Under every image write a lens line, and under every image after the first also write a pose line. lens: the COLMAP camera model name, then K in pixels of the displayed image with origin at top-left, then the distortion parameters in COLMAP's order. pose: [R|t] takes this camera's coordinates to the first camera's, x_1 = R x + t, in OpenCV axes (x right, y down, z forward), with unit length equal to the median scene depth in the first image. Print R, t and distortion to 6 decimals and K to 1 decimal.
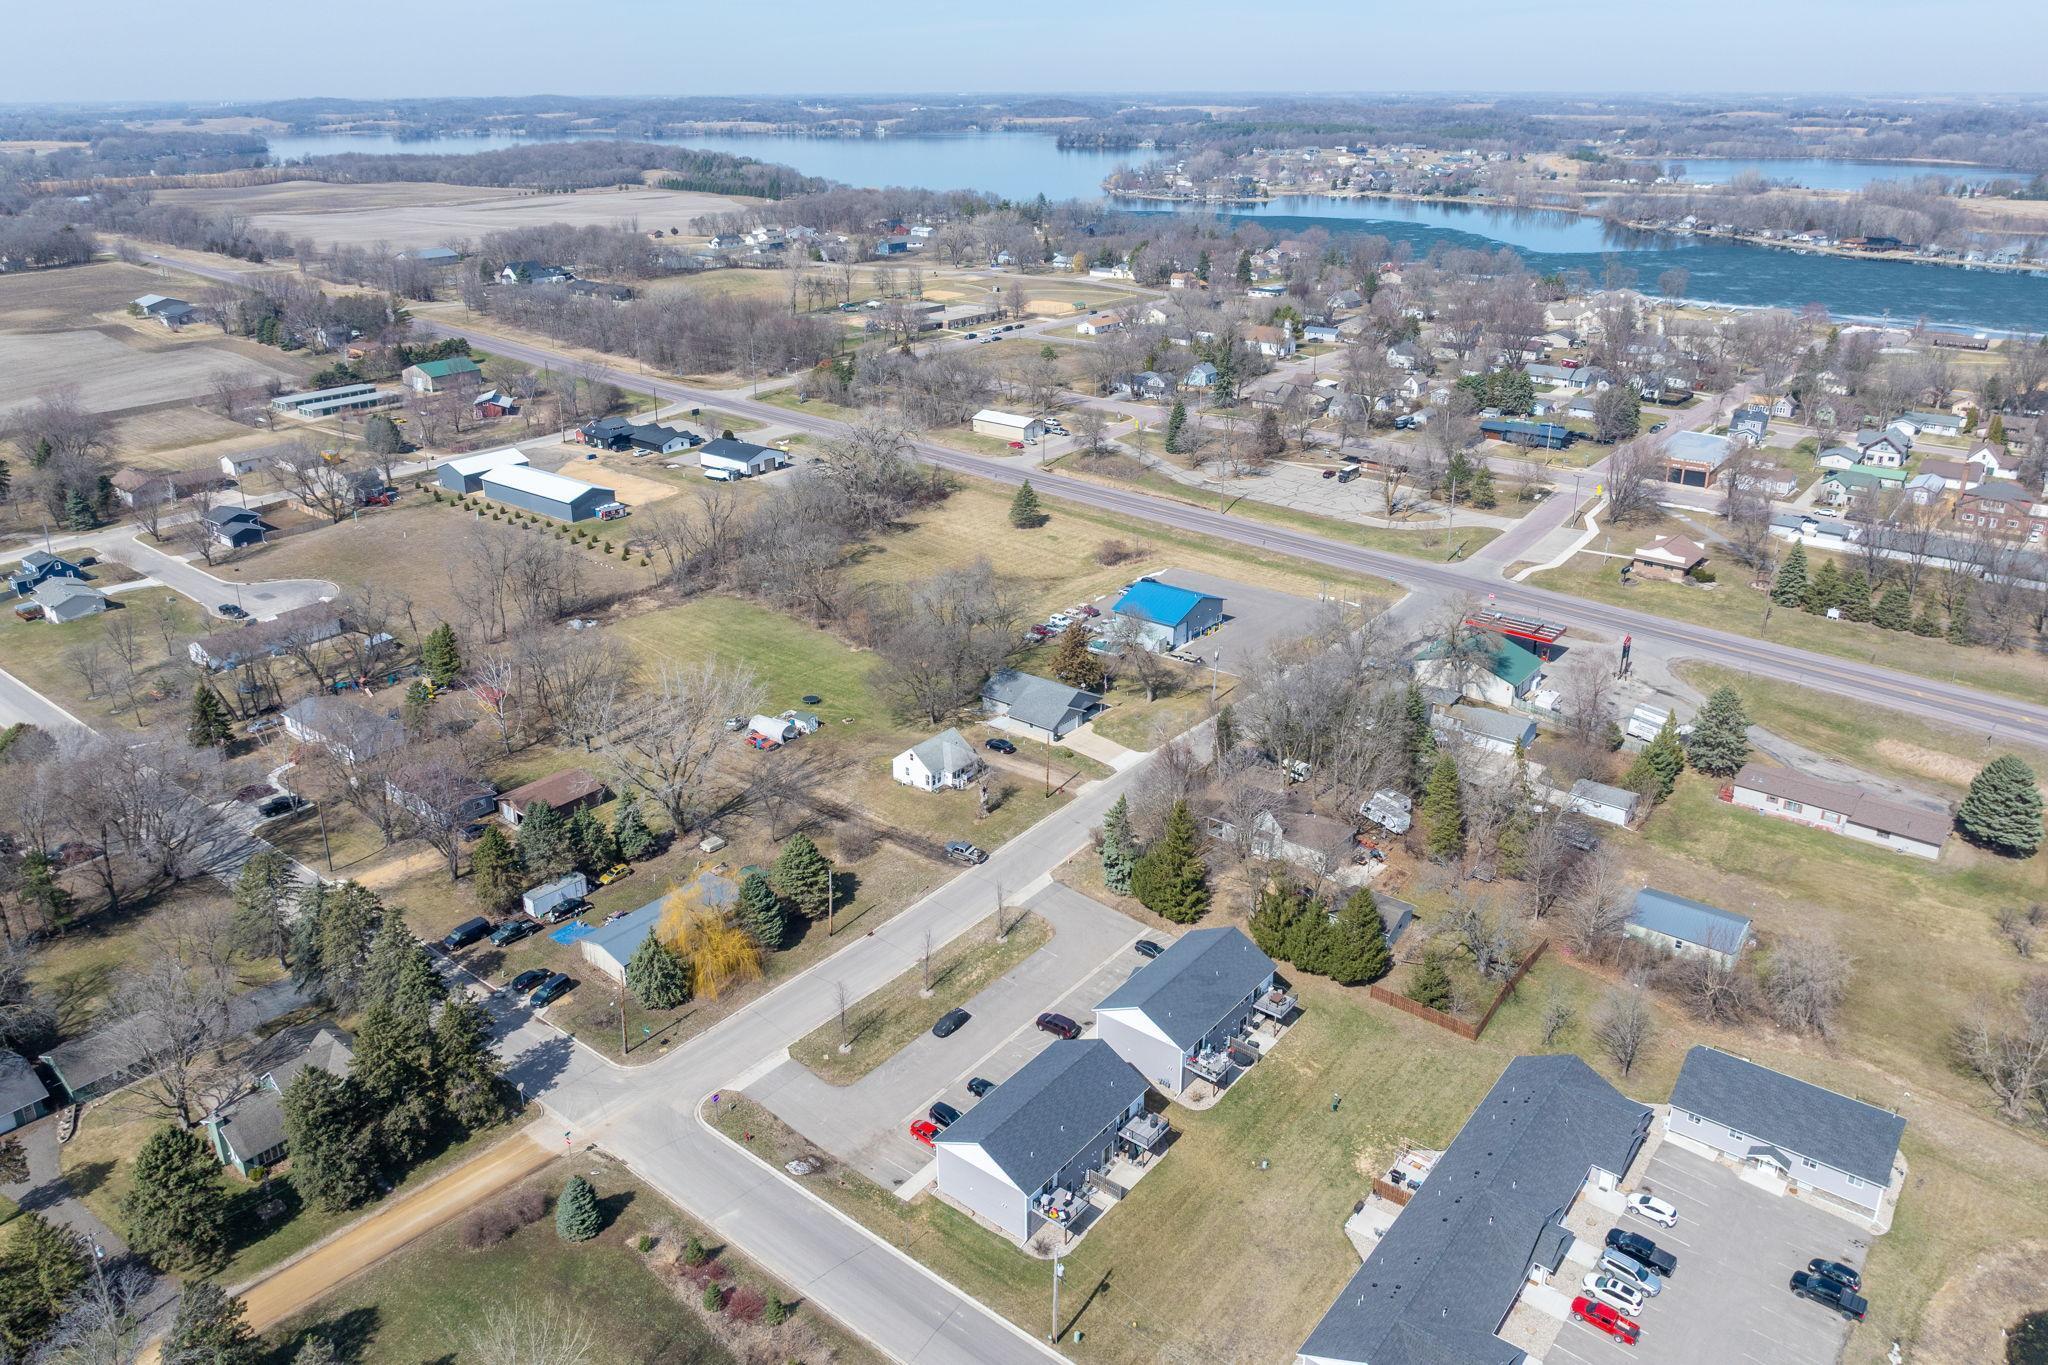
lens RADIAL K [[1435.3, 0, 1030.4], [0, 1435.3, 612.6], [0, 0, 1]] dist [-0.031505, 0.014151]
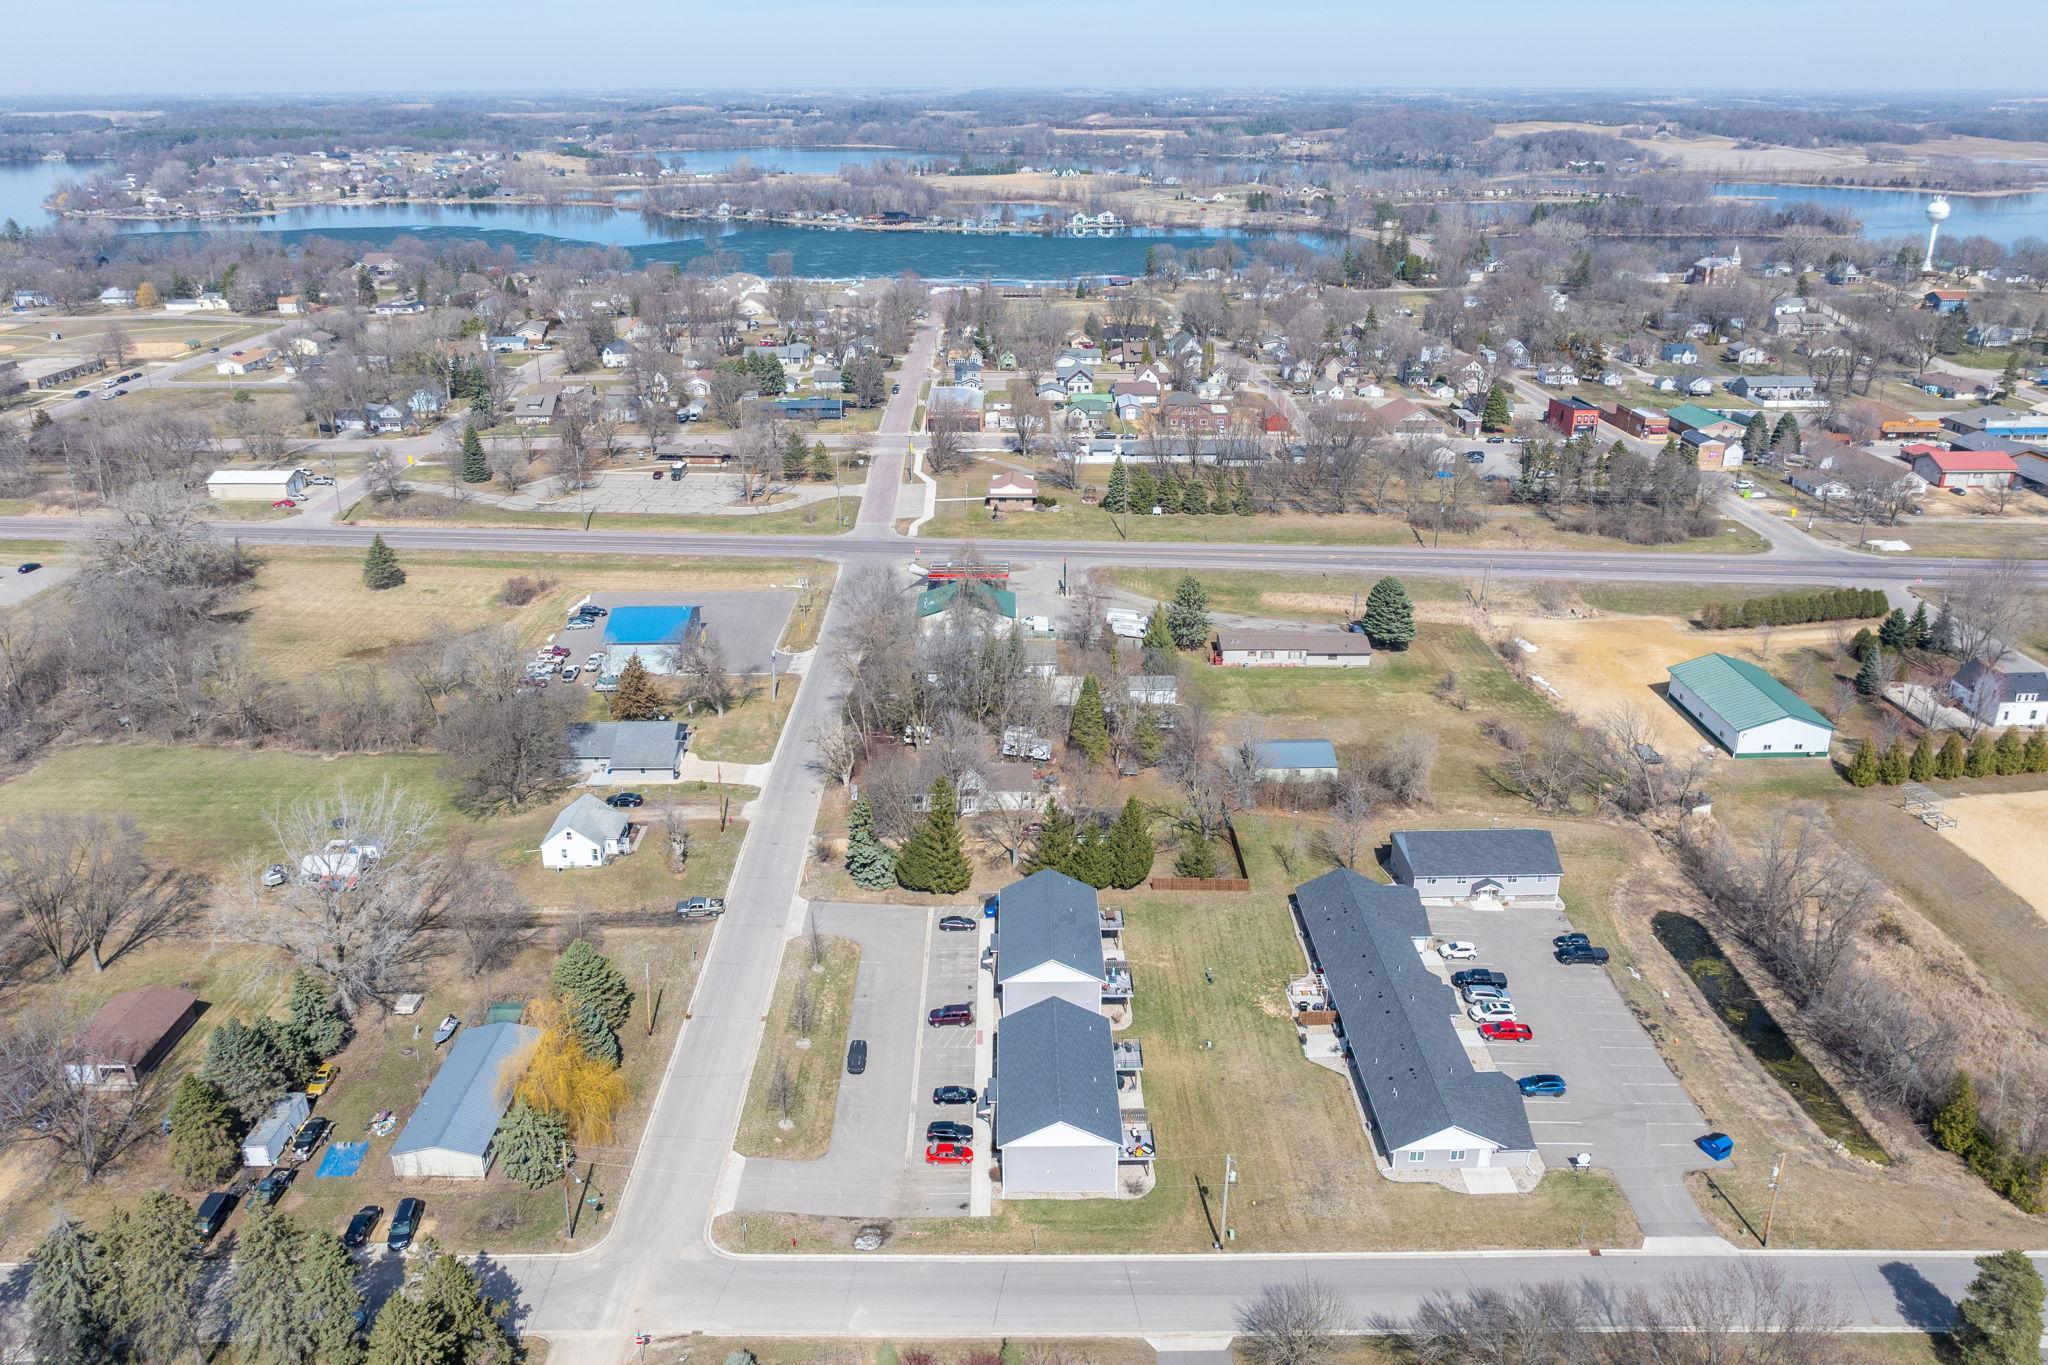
lens RADIAL K [[1435.3, 0, 1030.4], [0, 1435.3, 612.6], [0, 0, 1]] dist [-0.031505, 0.014151]
pose [[0.773155, -0.217168, 0.595877, -0.234280], [0.216595, 0.973472, 0.073750, -0.024397], [-0.596086, 0.072044, 0.799682, 0.070119]]
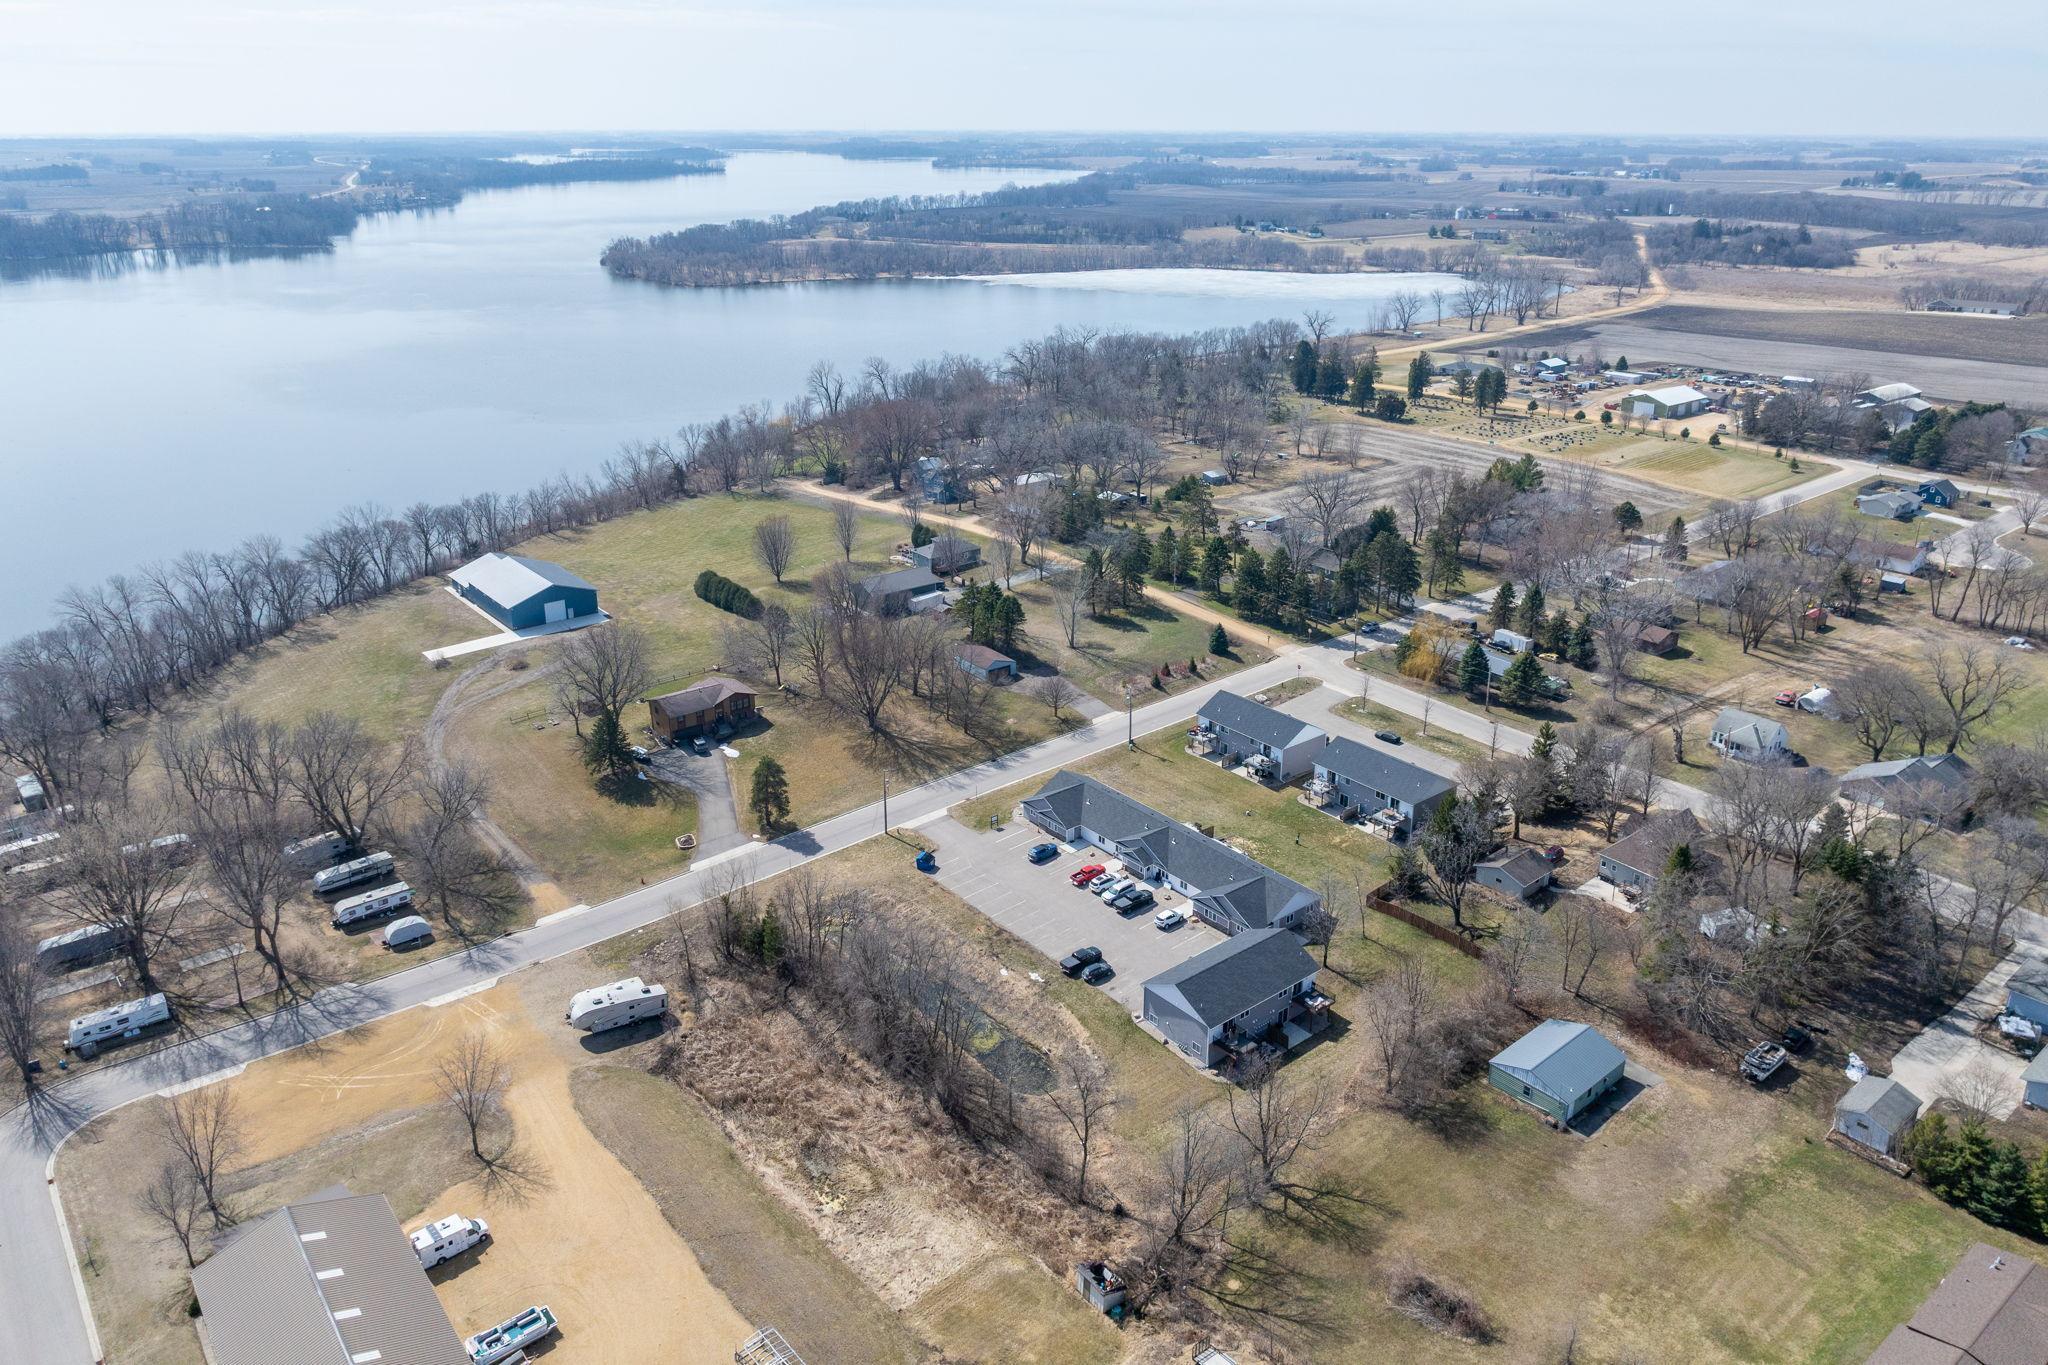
lens RADIAL K [[1435.3, 0, 1030.4], [0, 1435.3, 612.6], [0, 0, 1]] dist [-0.031505, 0.014151]
pose [[-0.218167, 0.319897, -0.921992, 0.698880], [-0.336282, 0.862247, 0.378741, -0.141728], [0.916143, 0.392678, -0.080539, 0.355779]]
